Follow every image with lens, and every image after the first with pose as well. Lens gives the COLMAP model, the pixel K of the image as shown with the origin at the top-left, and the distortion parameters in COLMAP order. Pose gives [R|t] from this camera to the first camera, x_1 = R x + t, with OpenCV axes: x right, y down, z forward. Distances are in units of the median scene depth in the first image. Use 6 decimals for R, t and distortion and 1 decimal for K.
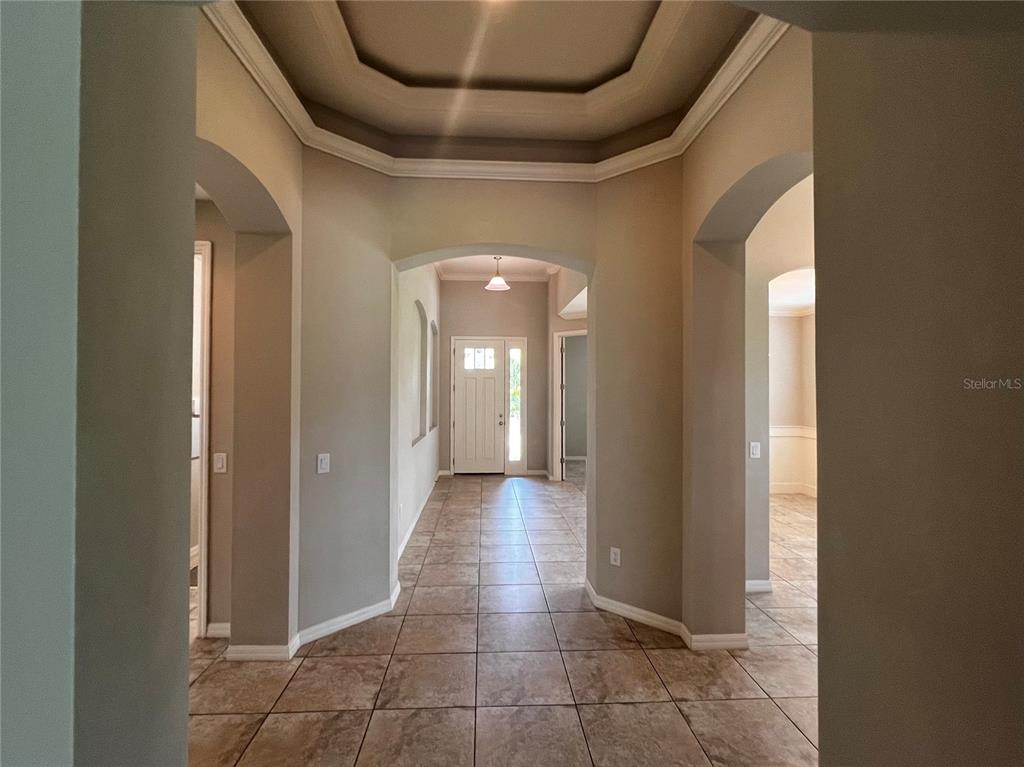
lens RADIAL K [[413.7, 0, 507.9], [0, 413.7, 380.4], [0, 0, 1]] dist [0.000869, 0.000144]
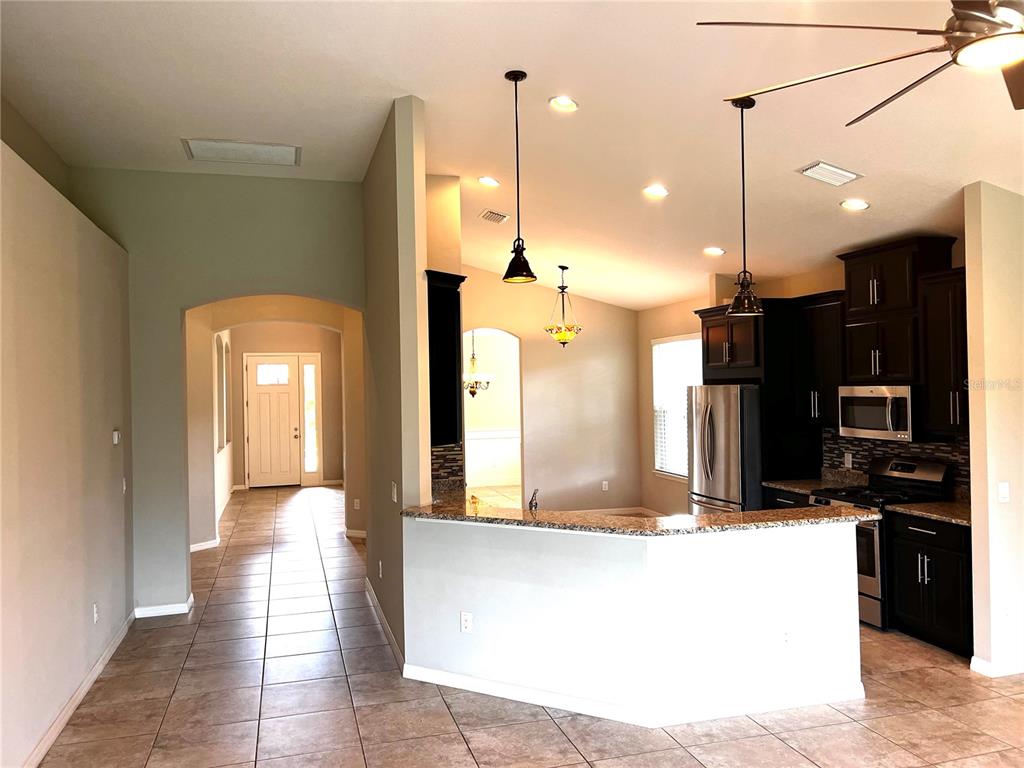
lens RADIAL K [[781.6, 0, 511.7], [0, 781.6, 389.0], [0, 0, 1]] dist [0.064302, -0.064996]
pose [[0.975759, -0.020166, 0.217917, 0.085679], [0.015532, 0.999616, 0.022954, -0.053068], [-0.218296, -0.019012, 0.975697, -1.055560]]
